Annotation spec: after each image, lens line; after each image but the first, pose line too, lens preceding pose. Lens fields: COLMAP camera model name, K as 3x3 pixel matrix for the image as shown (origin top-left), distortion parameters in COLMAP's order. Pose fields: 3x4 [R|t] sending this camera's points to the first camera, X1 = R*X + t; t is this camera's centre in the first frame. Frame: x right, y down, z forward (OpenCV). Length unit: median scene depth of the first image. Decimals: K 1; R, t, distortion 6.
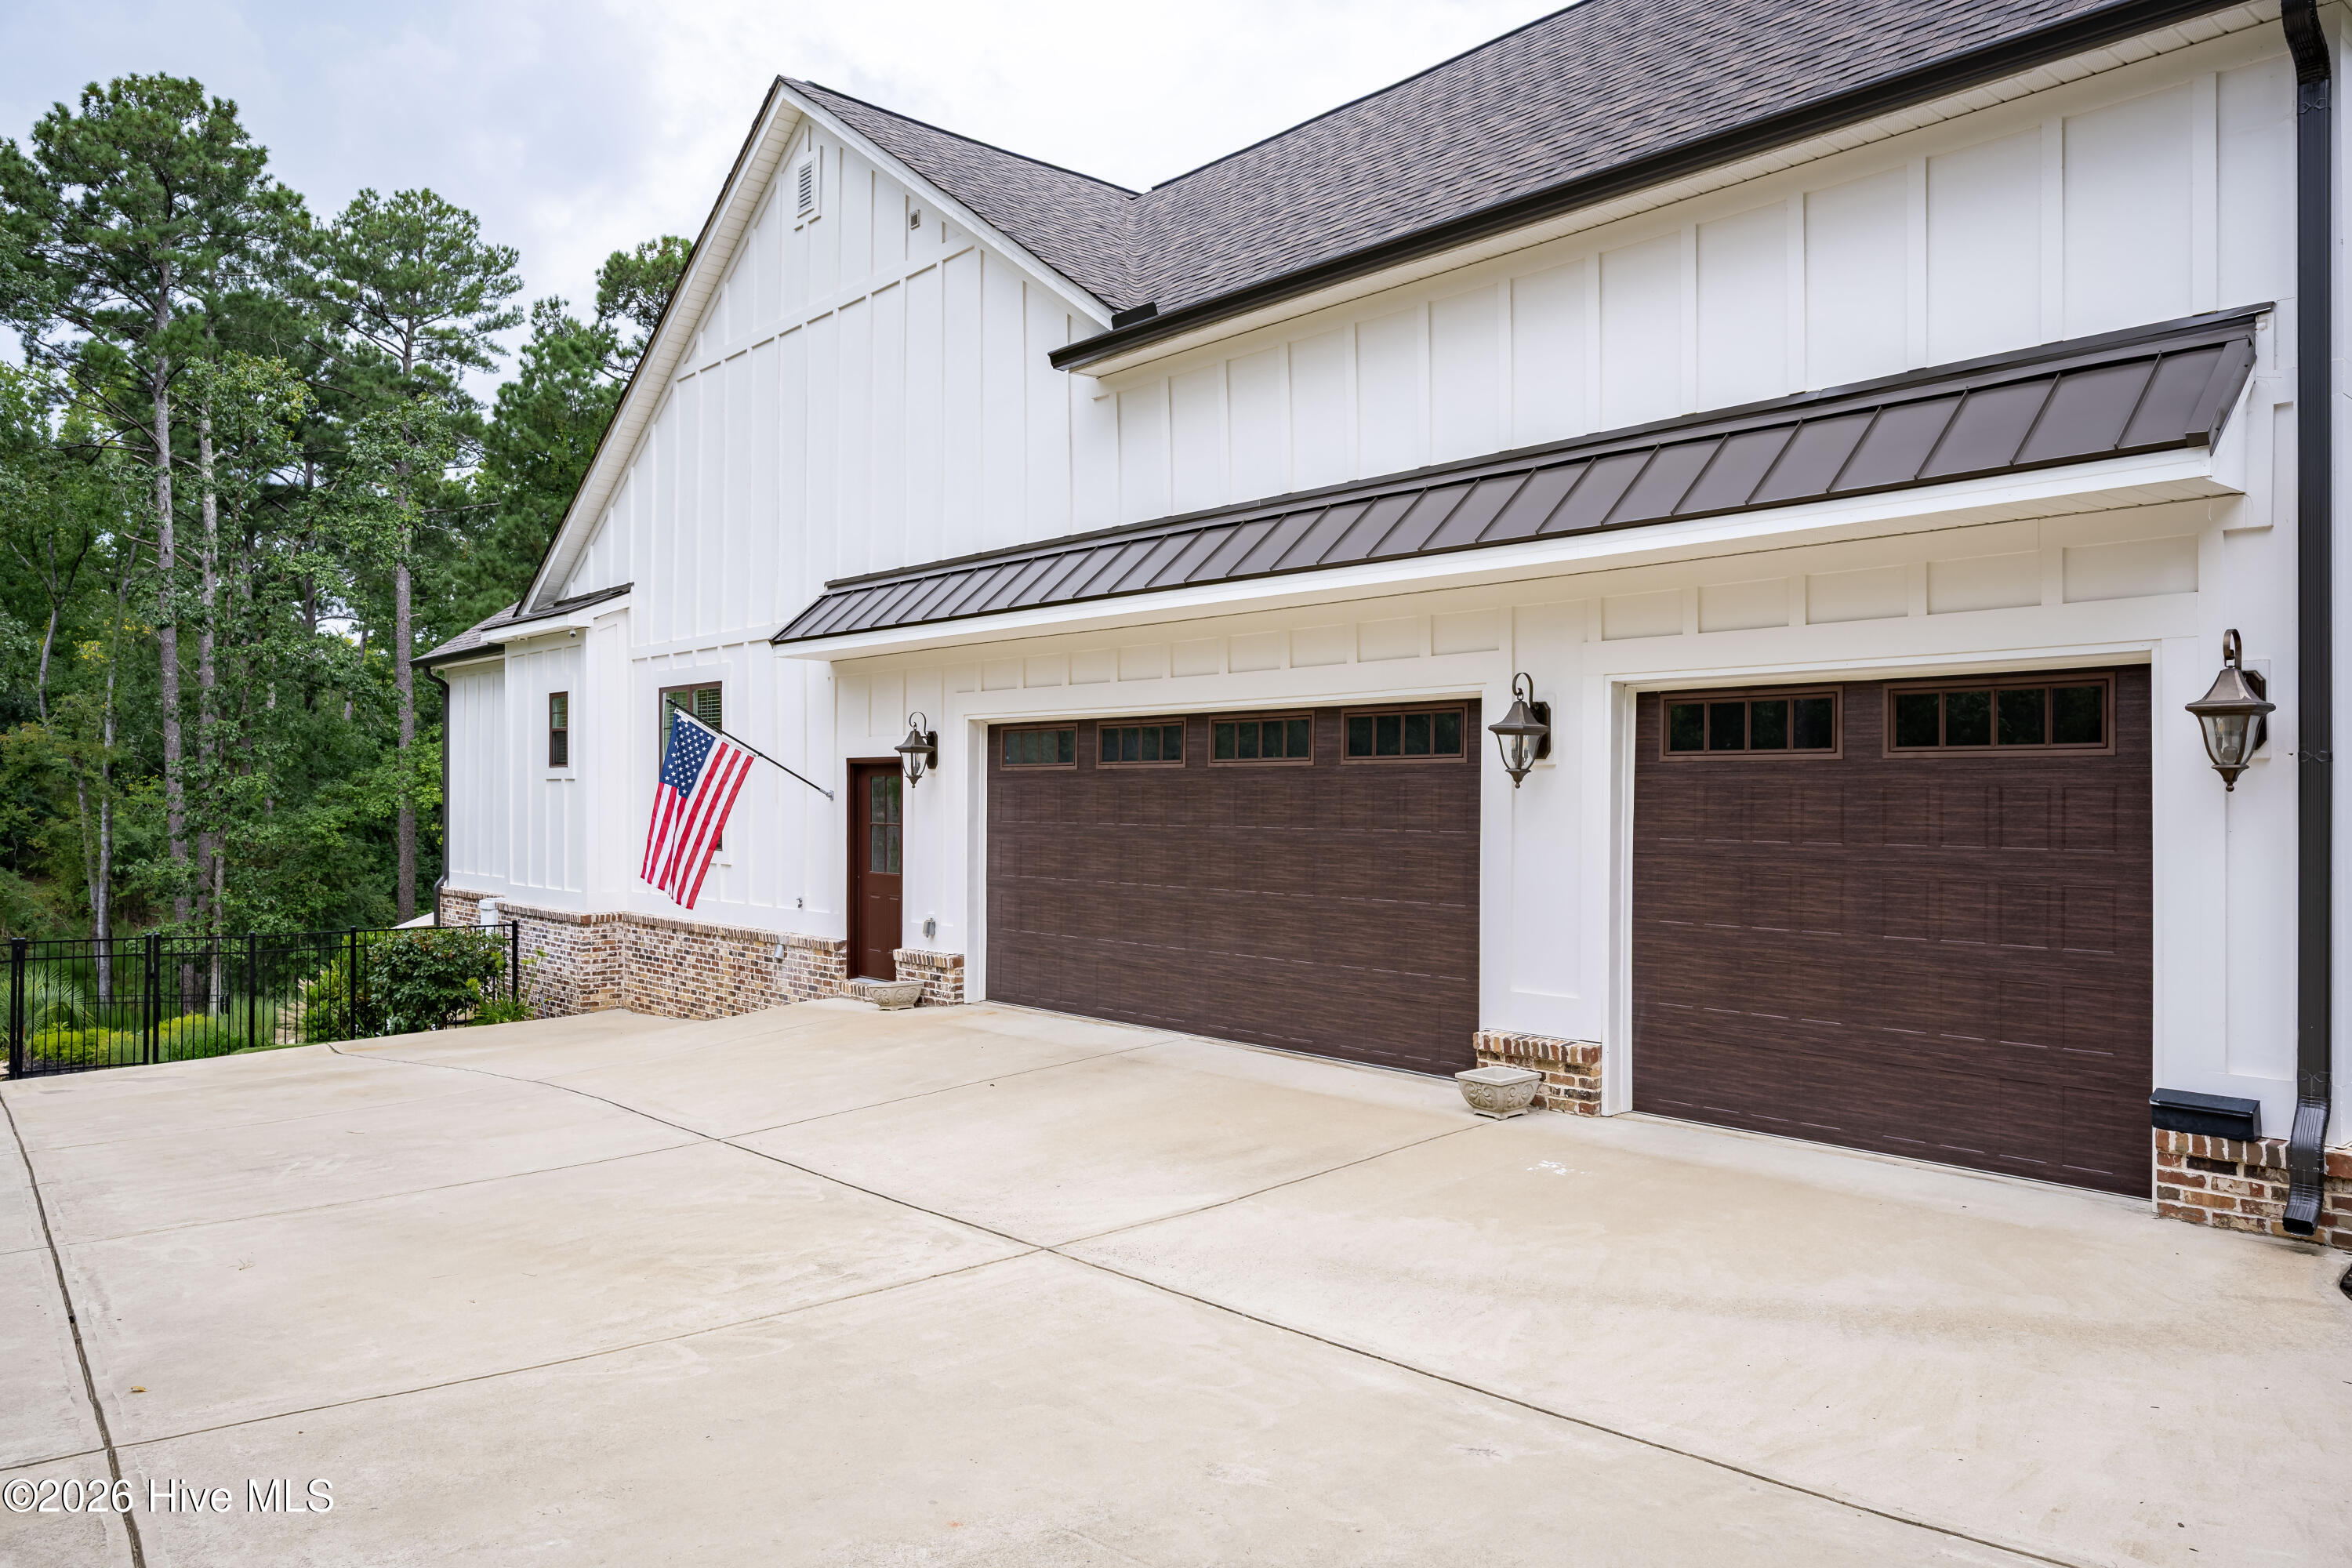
lens RADIAL K [[1610.9, 0, 1176.0], [0, 1610.9, 780.7], [0, 0, 1]] dist [-0.003433, -0.000247]
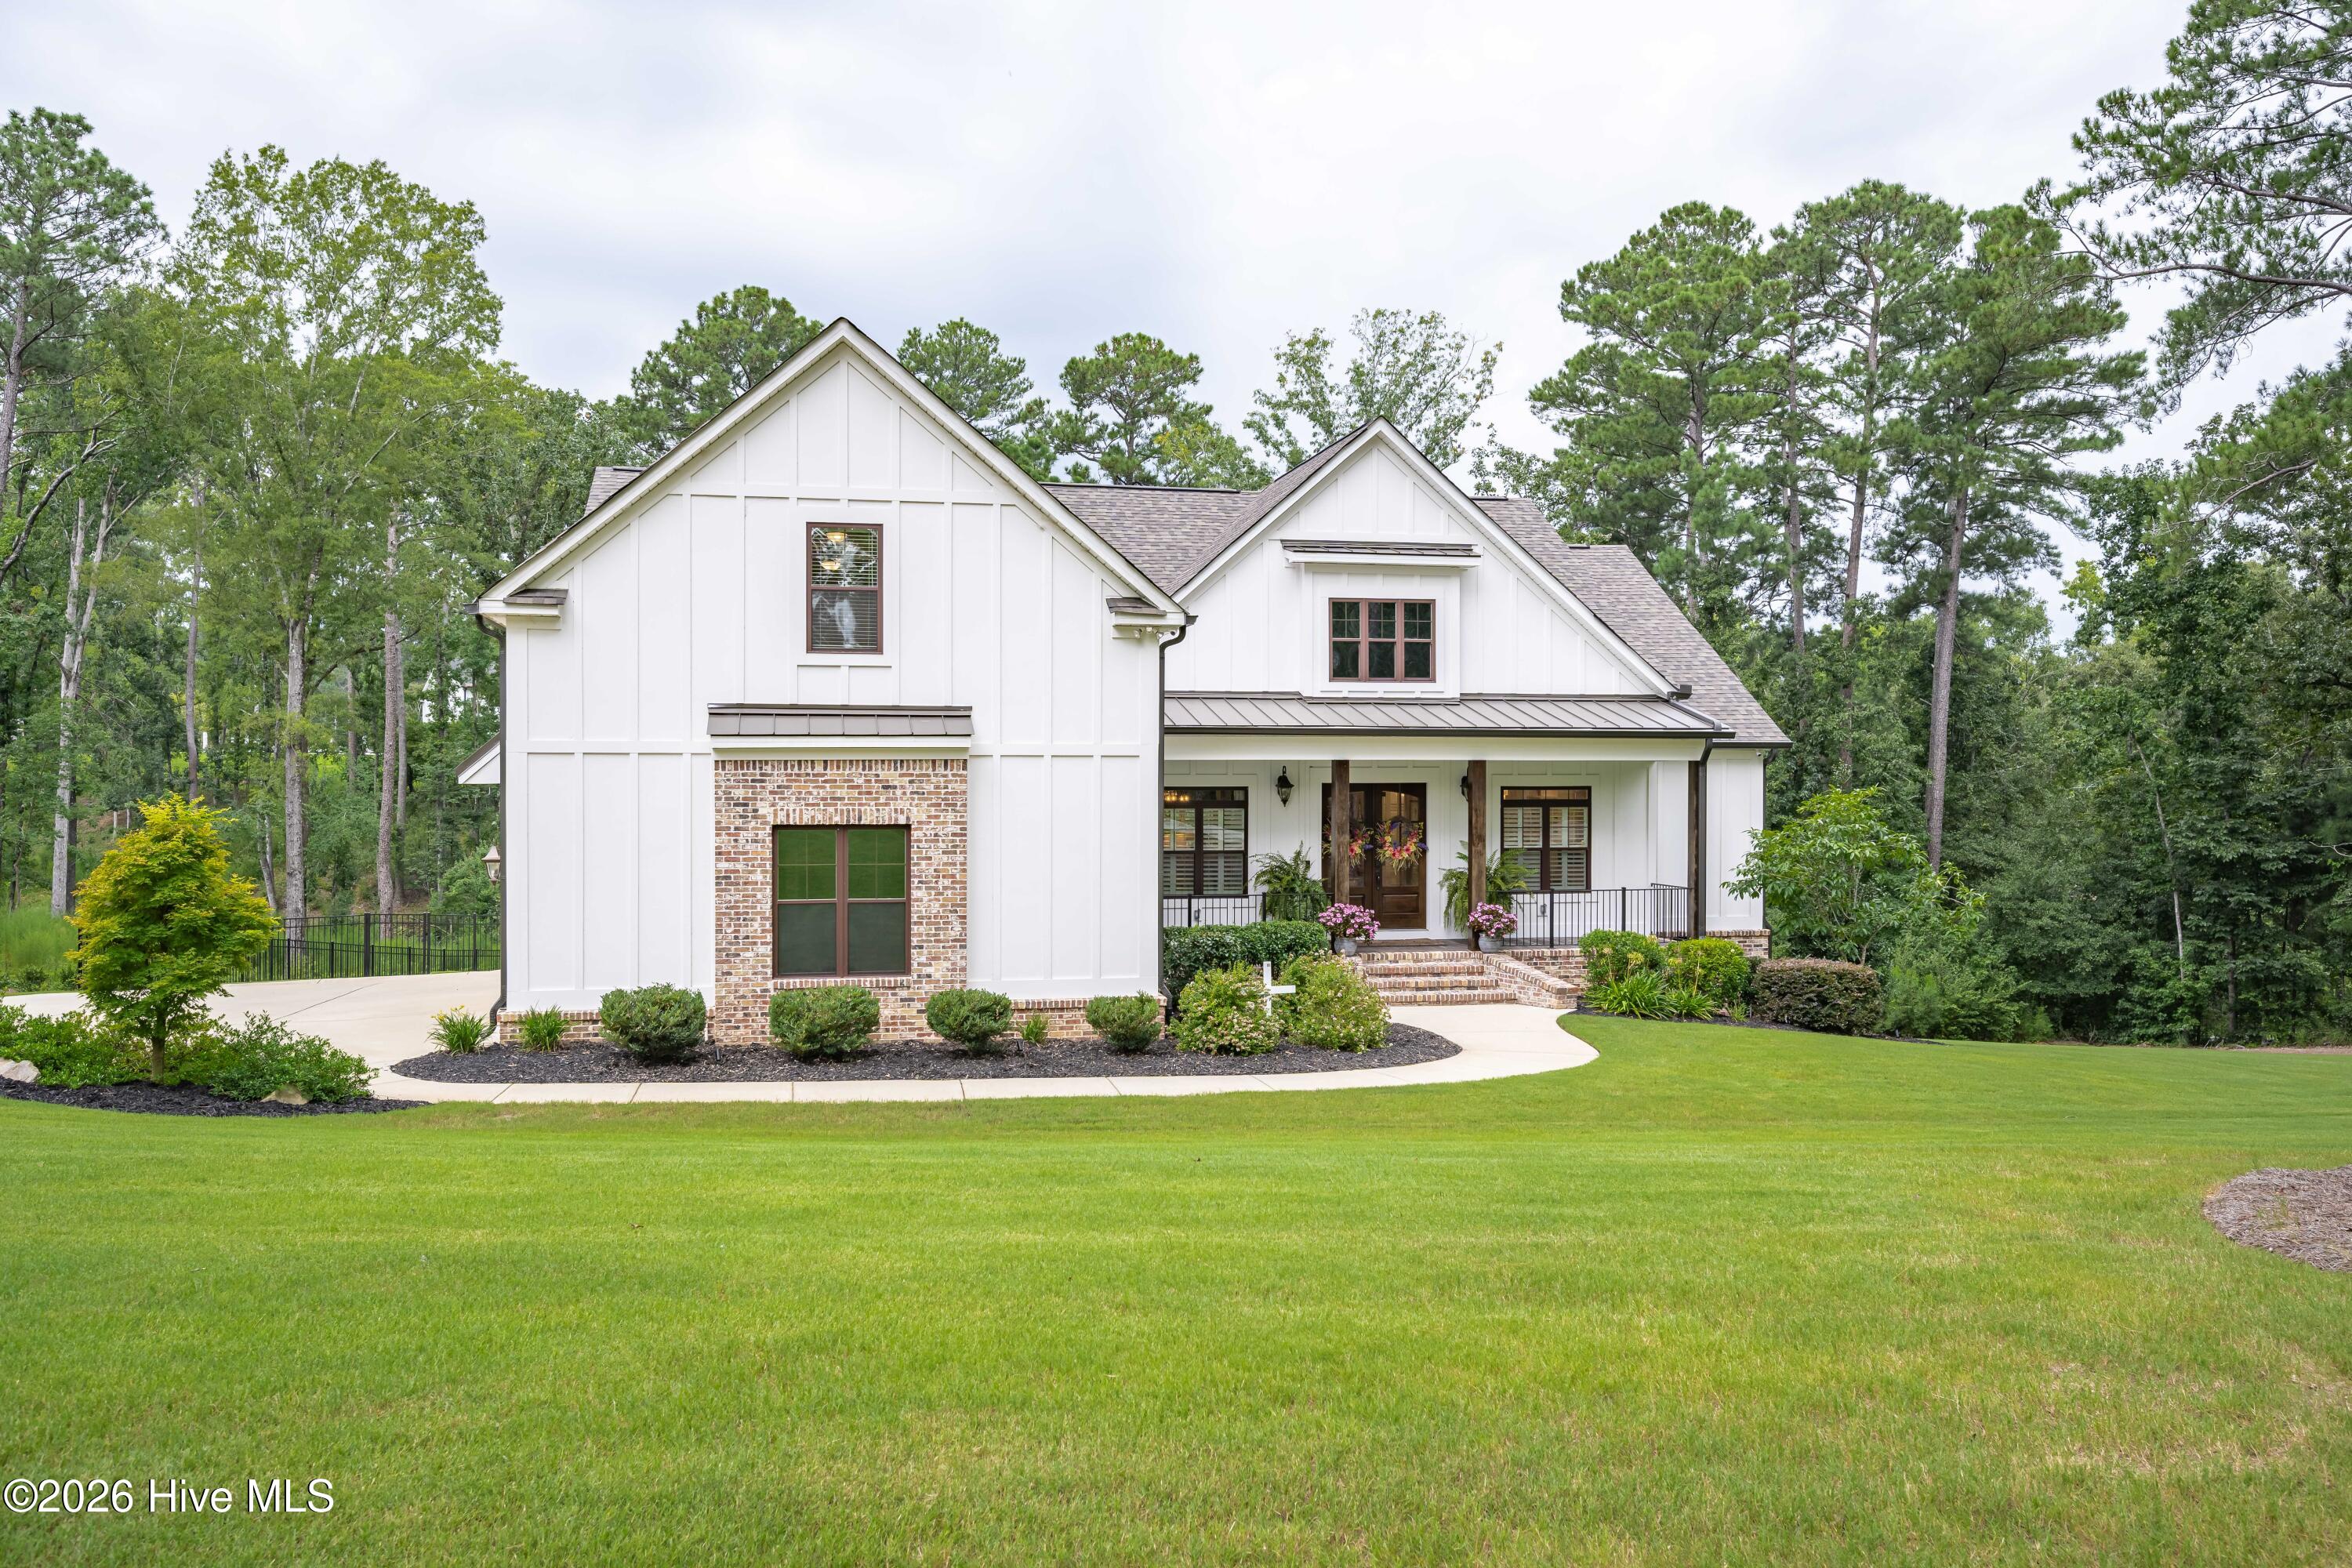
lens RADIAL K [[1820.2, 0, 1178.8], [0, 1820.2, 780.9], [0, 0, 1]] dist [-0.005242, -0.000899]
pose [[0.869383, -0.002858, -0.494130, 0.382204], [0.008700, 0.999917, 0.009523, -0.023956], [0.494062, -0.012578, 0.869336, -0.143758]]
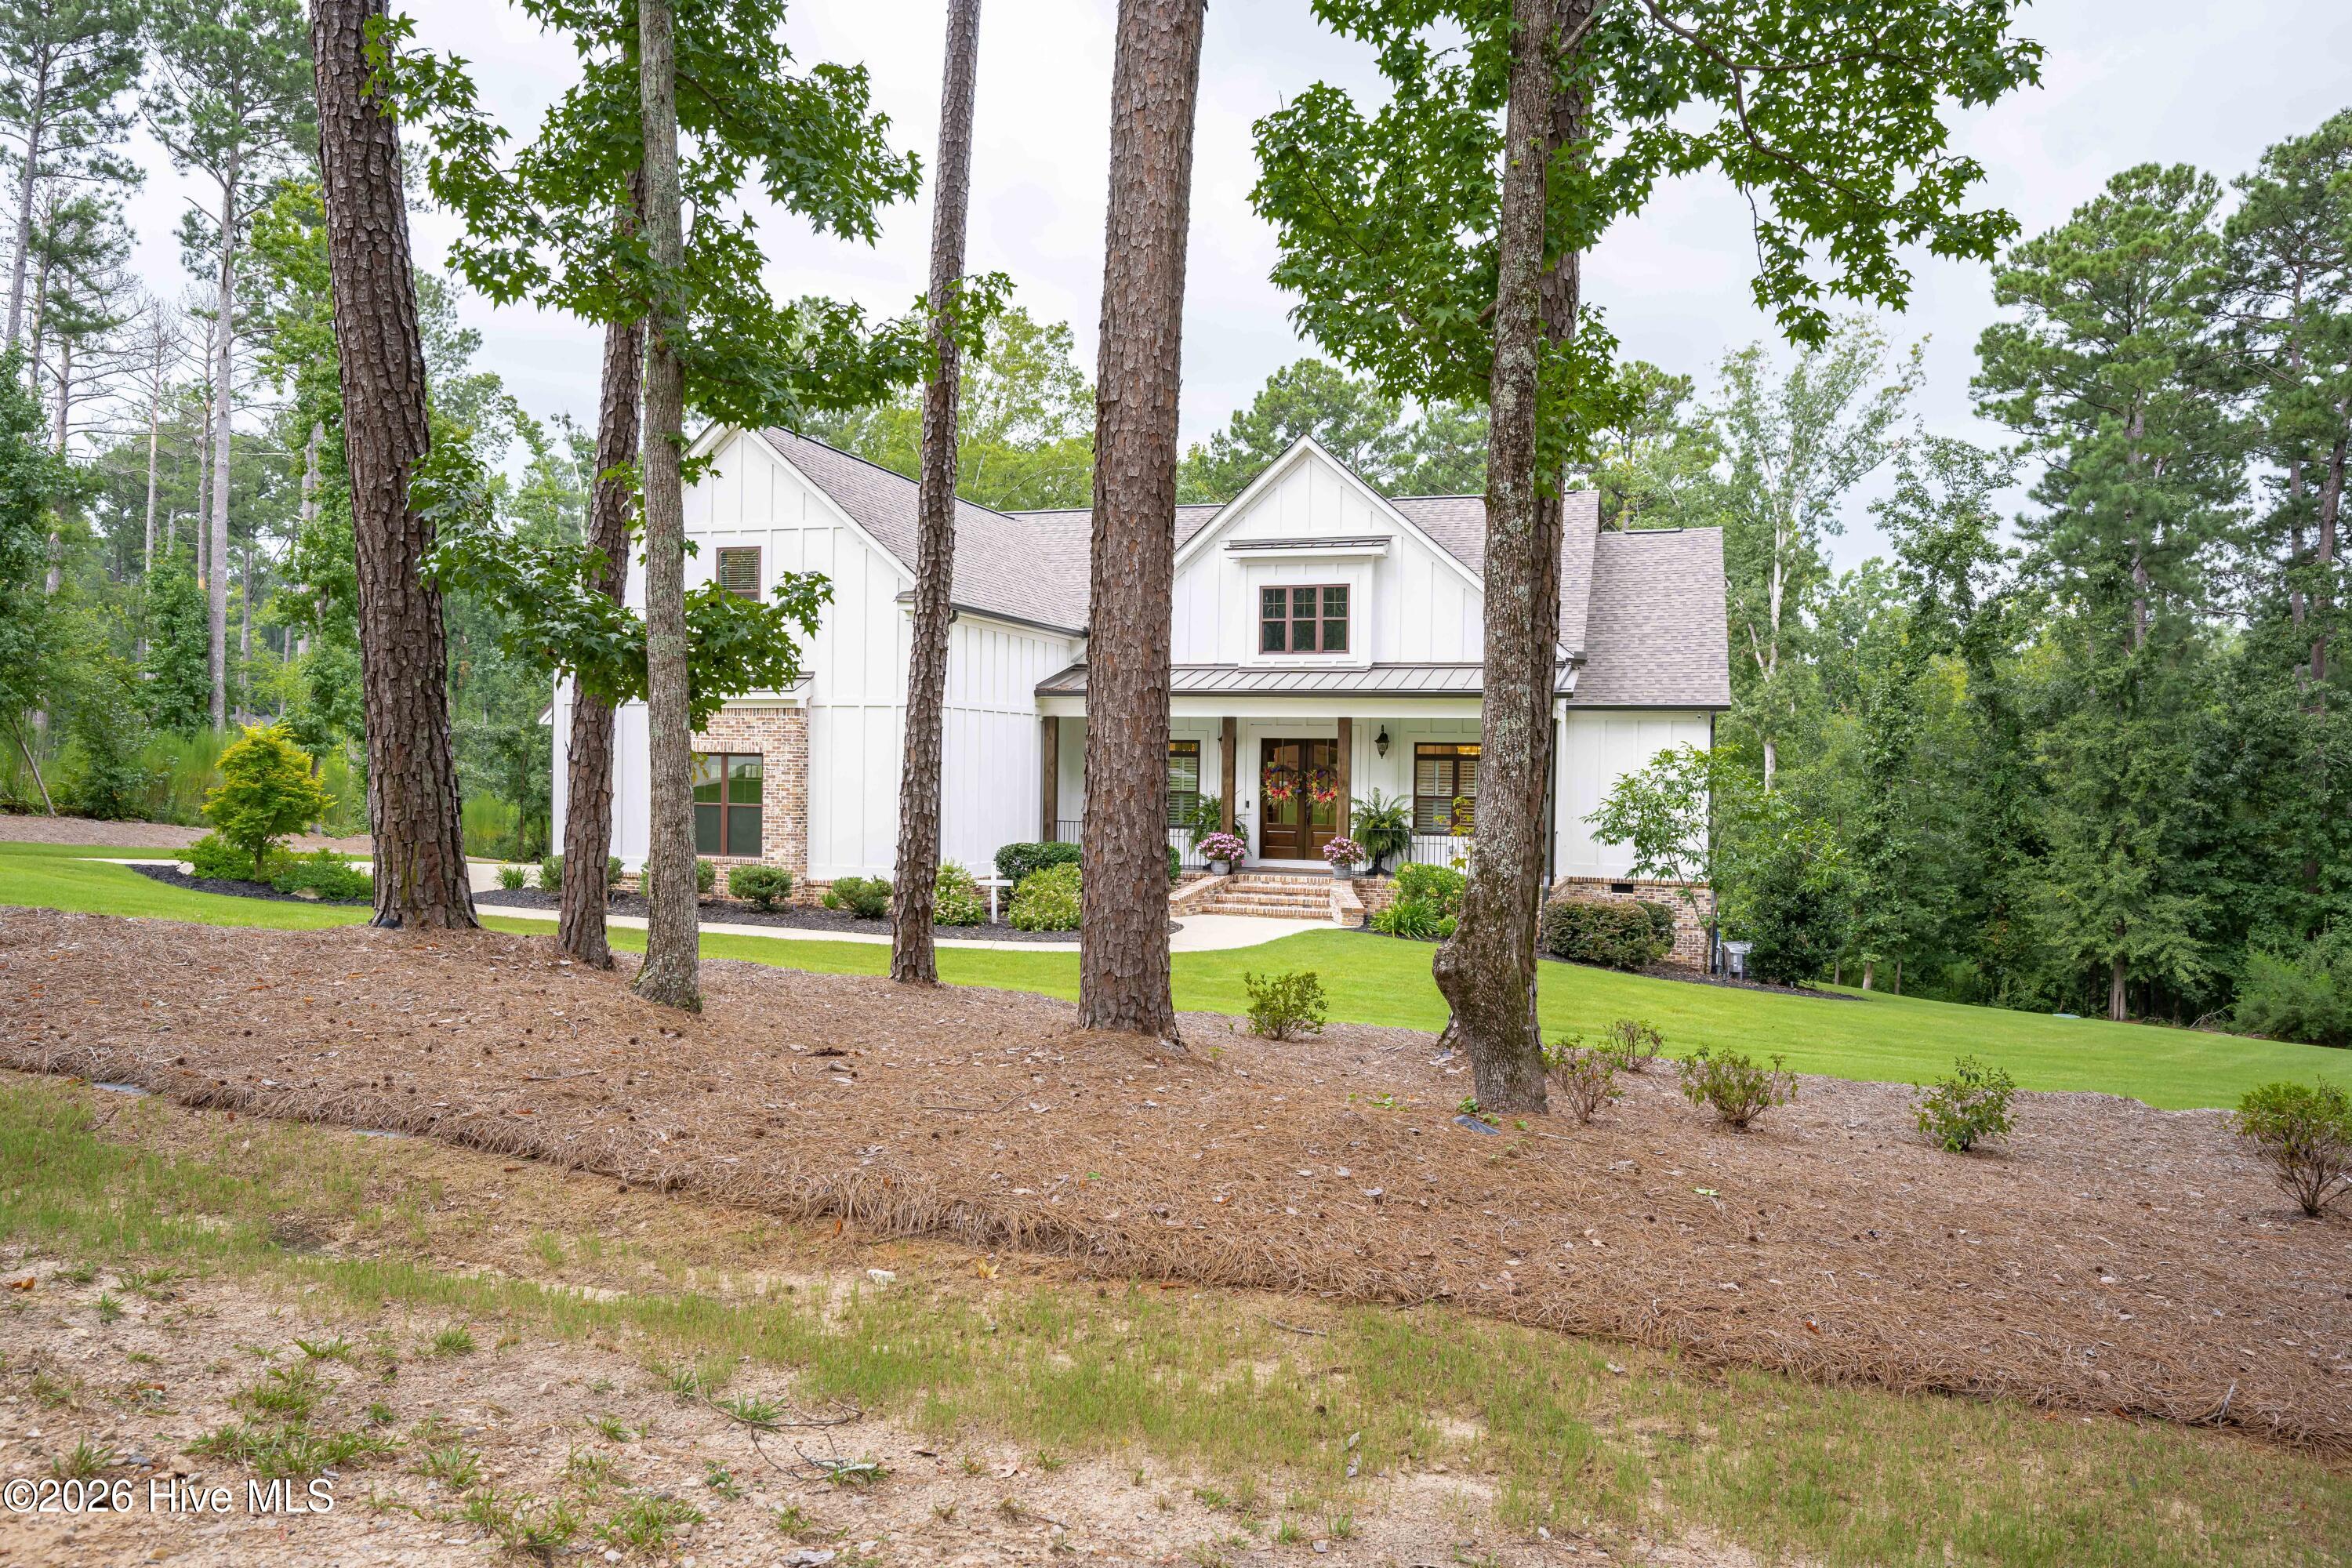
lens RADIAL K [[1577.7, 0, 1181.2], [0, 1577.7, 773.2], [0, 0, 1]] dist [-0.006324, 0.004087]
pose [[0.518280, 0.007634, -0.855177, 0.616237], [-0.003056, 0.999970, 0.007075, -0.009631], [0.855206, -0.001054, 0.518288, 0.017691]]
